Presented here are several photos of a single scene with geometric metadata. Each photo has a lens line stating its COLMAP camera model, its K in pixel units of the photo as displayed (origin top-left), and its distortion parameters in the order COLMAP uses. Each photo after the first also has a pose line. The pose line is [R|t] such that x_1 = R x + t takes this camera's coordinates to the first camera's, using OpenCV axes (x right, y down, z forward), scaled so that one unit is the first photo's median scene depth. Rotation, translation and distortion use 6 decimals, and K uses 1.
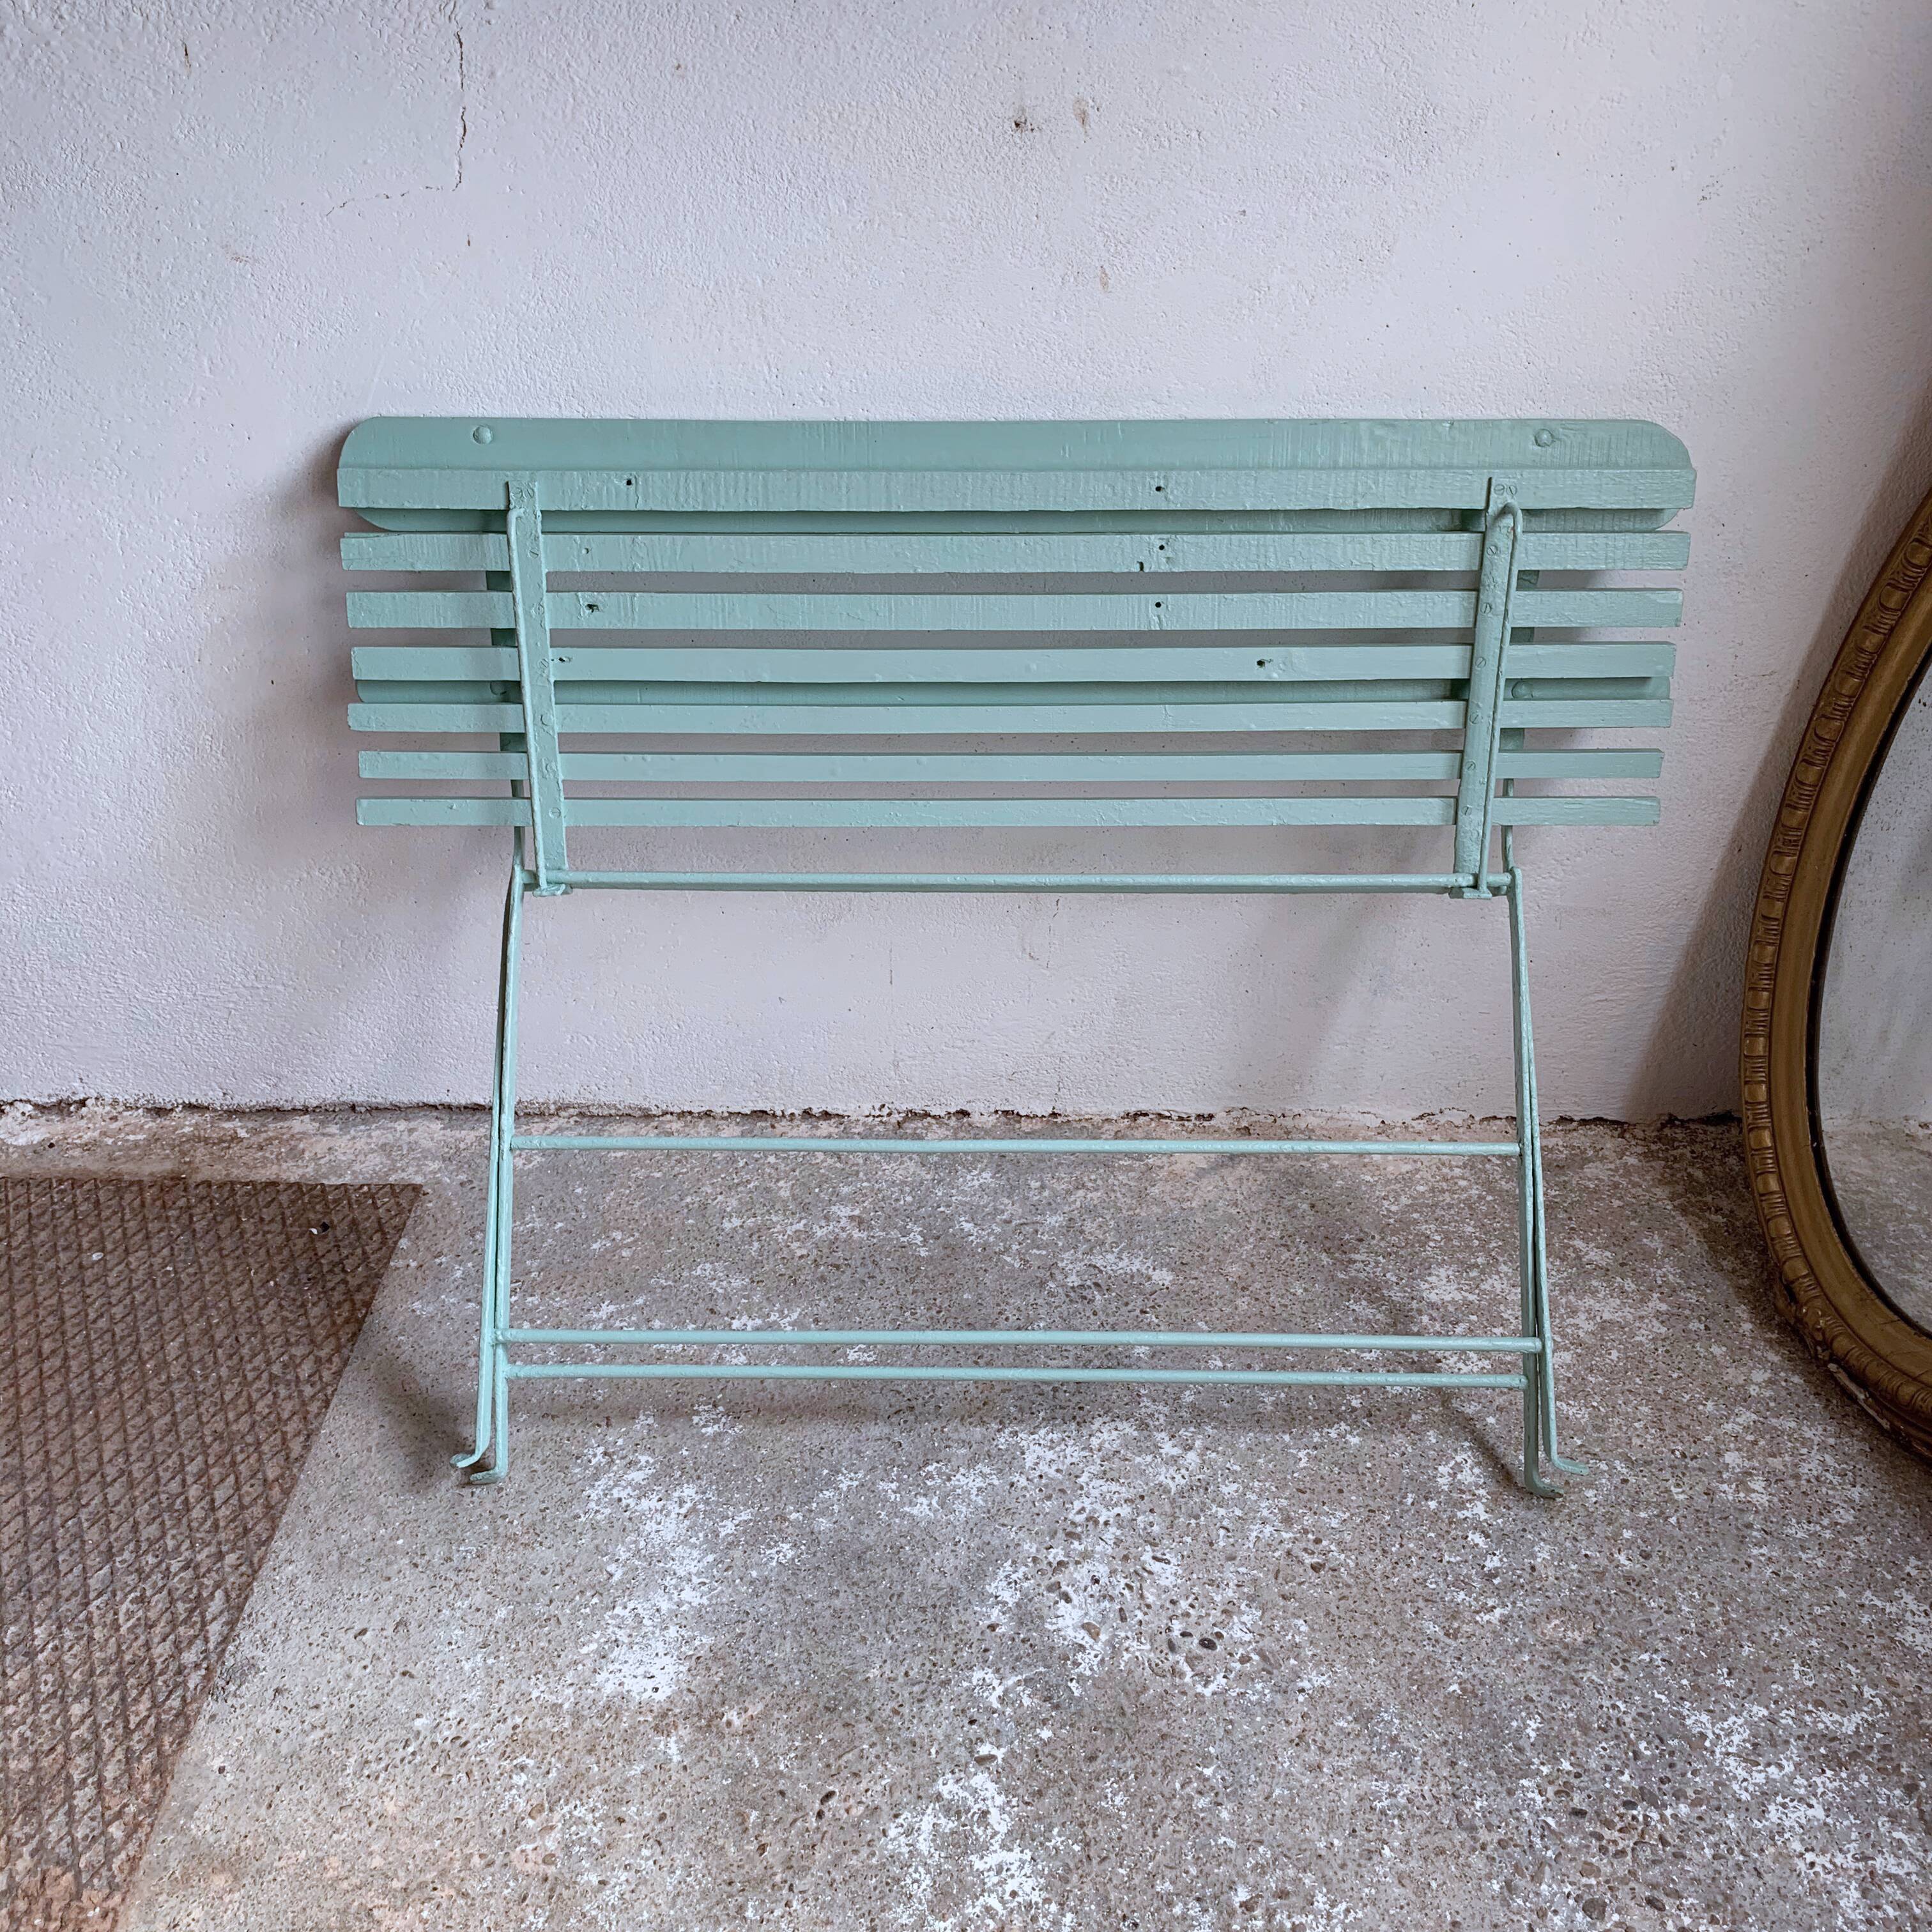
lens RADIAL K [[1920.7, 0, 966.0], [0, 1920.7, 966.0], [0, 0, 1]] dist [-0.011178, 0.020221]
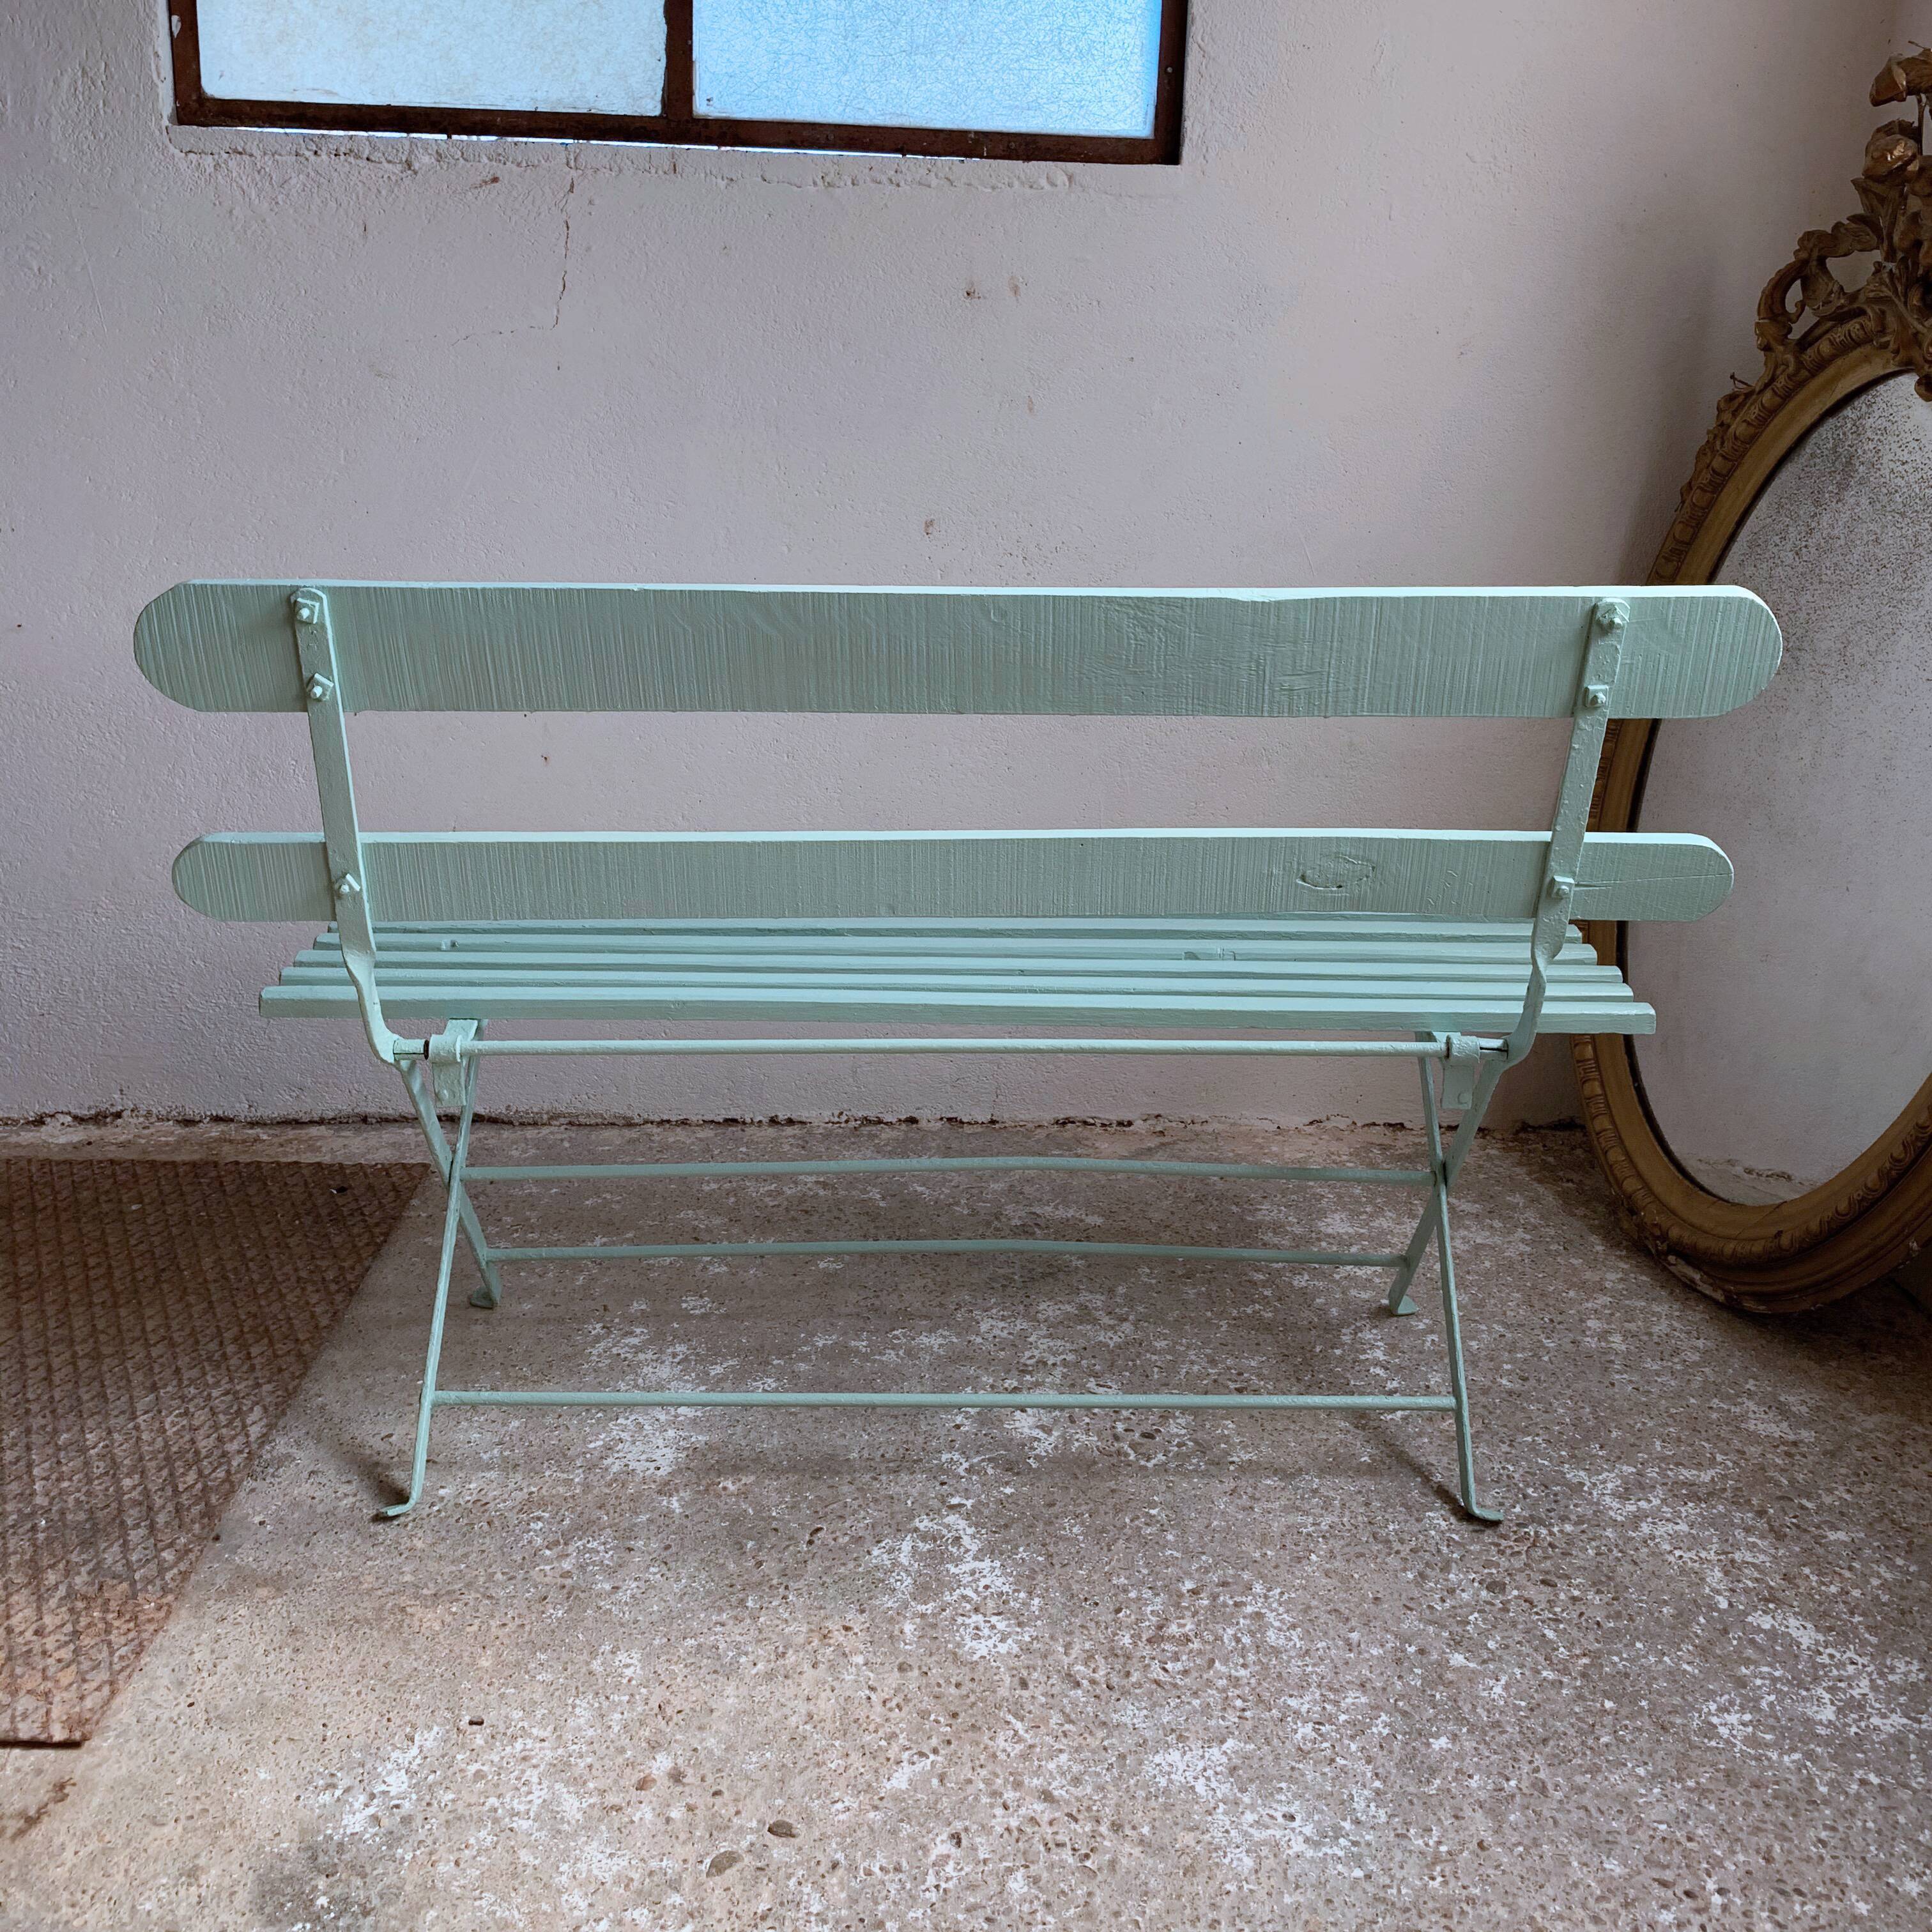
lens RADIAL K [[1916.6, 0, 958.6], [0, 1916.6, 784.3], [0, 0, 1]] dist [-0.018845, 0.034199]
pose [[0.998517, 0.012700, 0.052931, -0.049321], [0.005769, 0.942234, -0.334906, 0.363110], [-0.054126, 0.334715, 0.940764, -0.180848]]
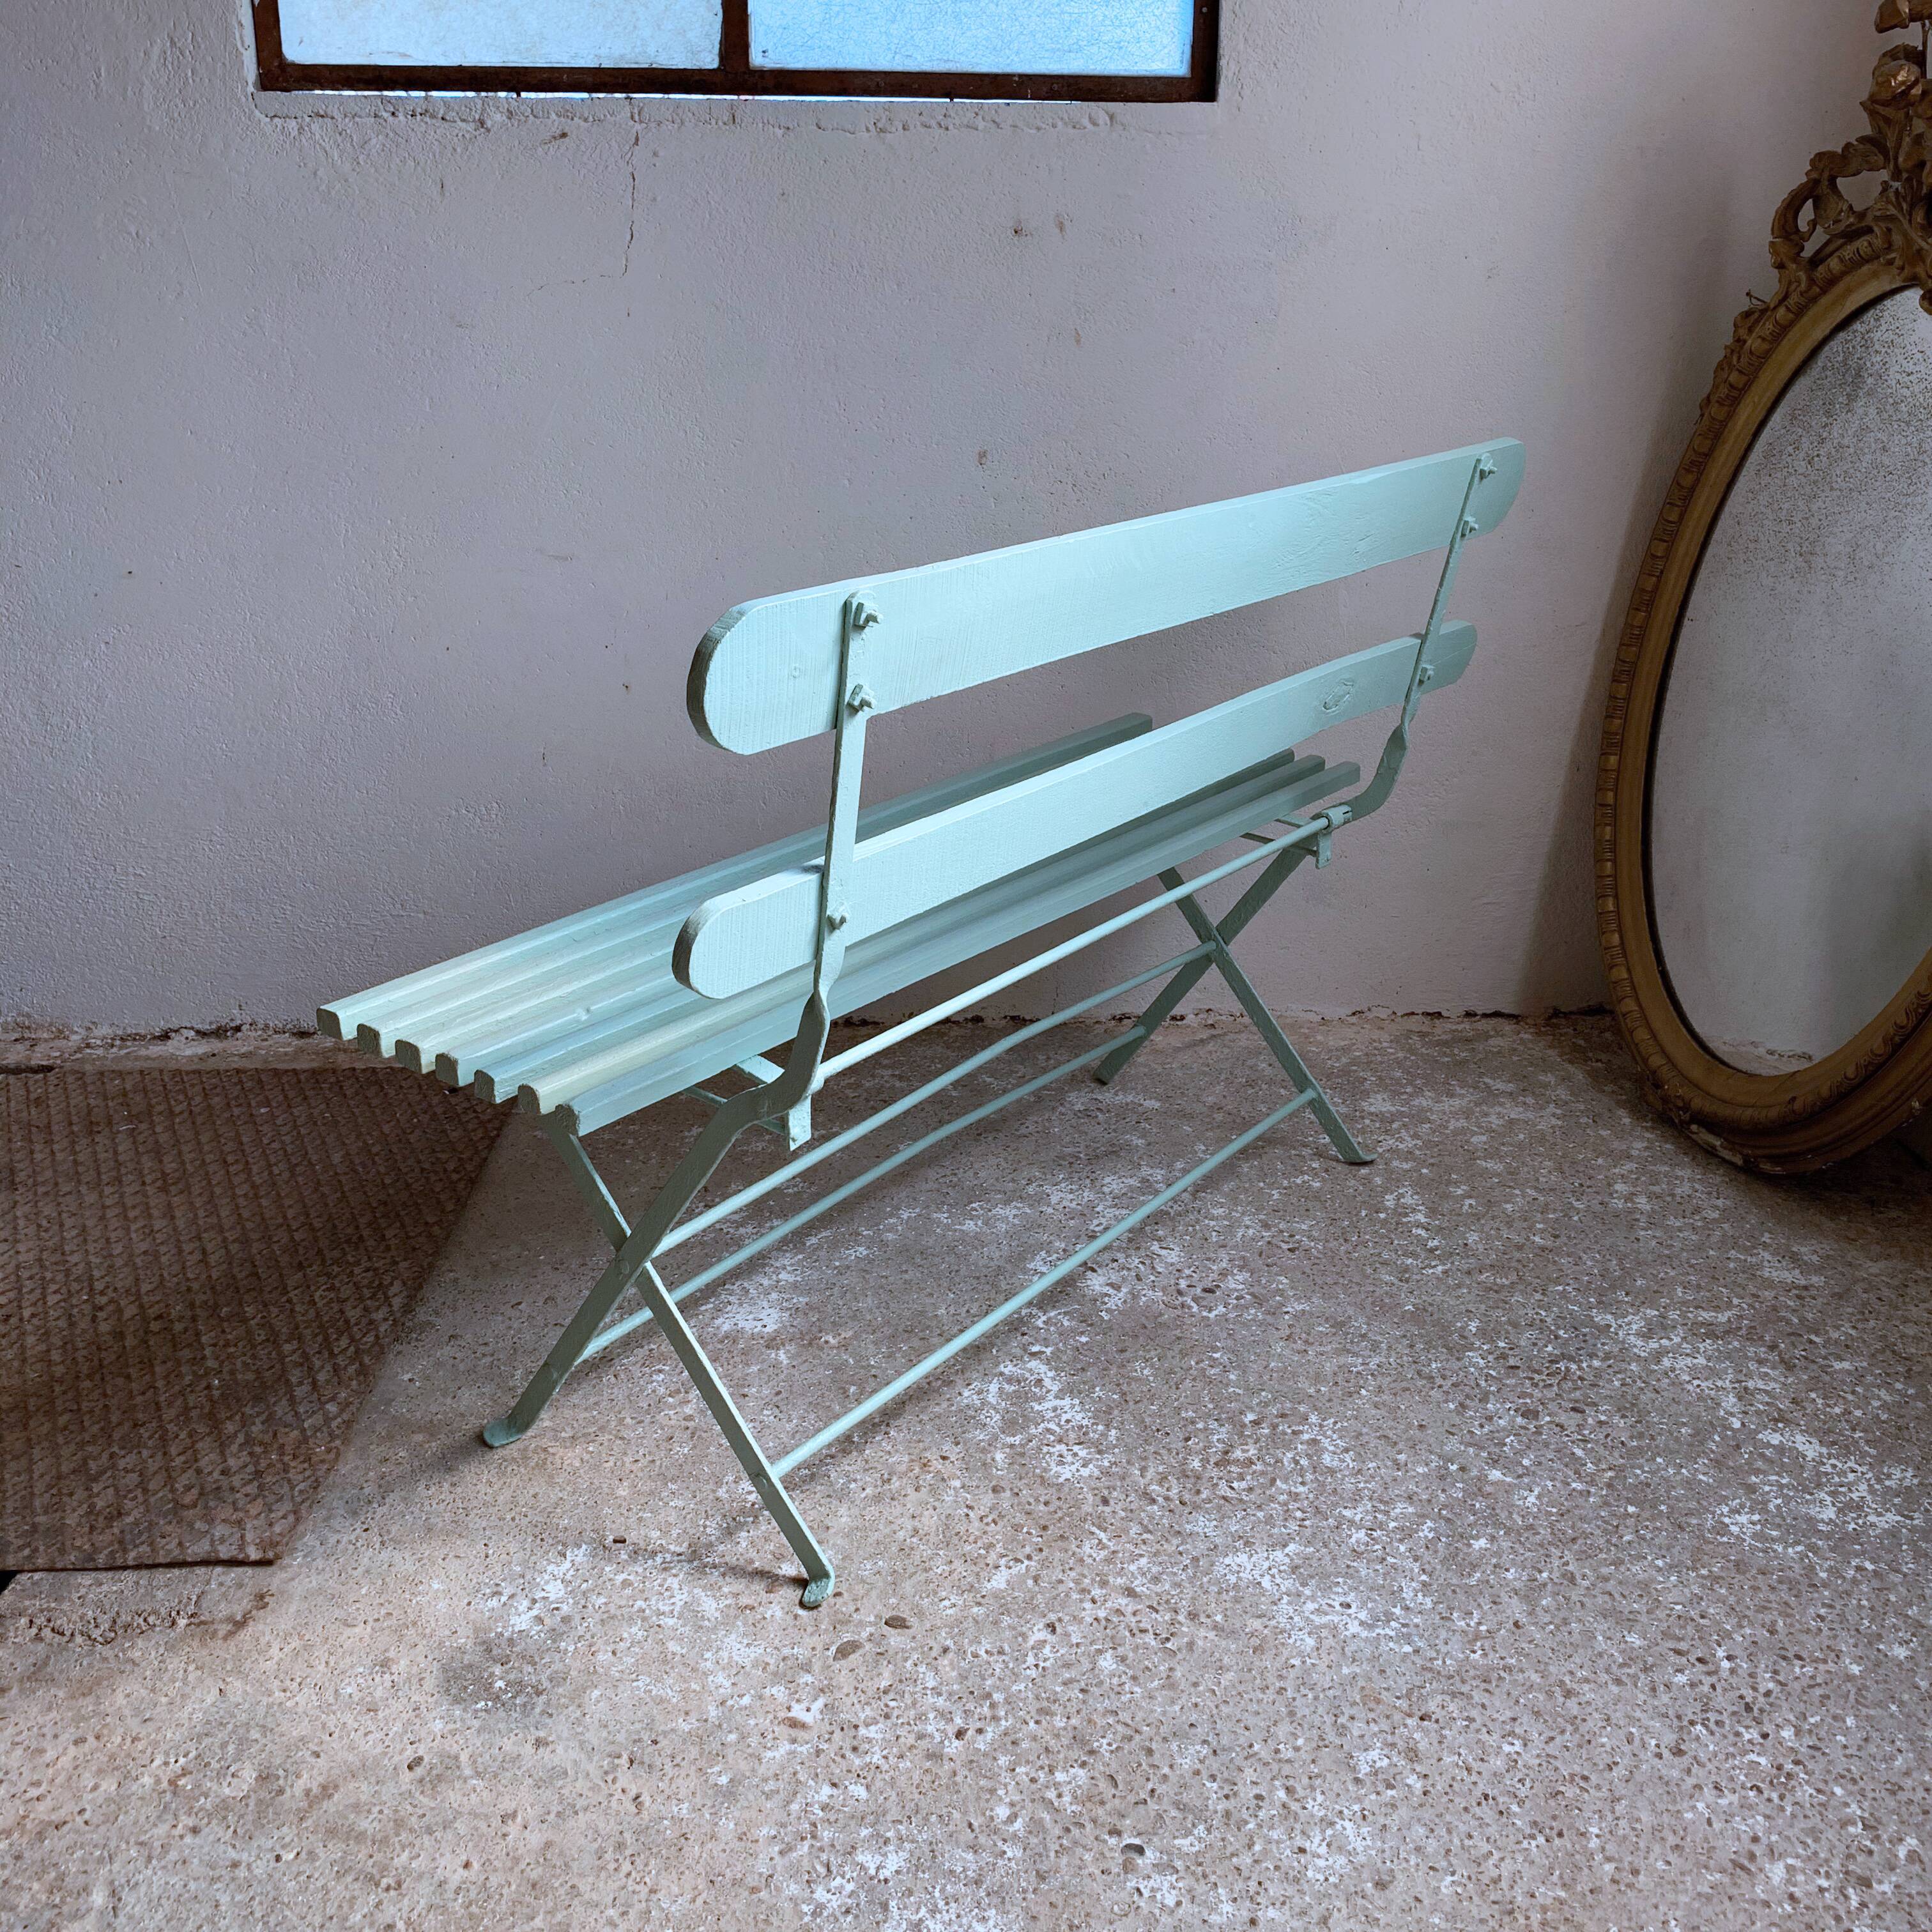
lens RADIAL K [[1905.2, 0, 965.1], [0, 1905.2, 803.0], [0, 0, 1]] dist [0.017311, -0.041088]
pose [[0.999199, -0.012456, 0.038016, -0.072990], [0.022932, 0.957002, -0.289174, 0.398304], [-0.032780, 0.289814, 0.956522, -0.258282]]
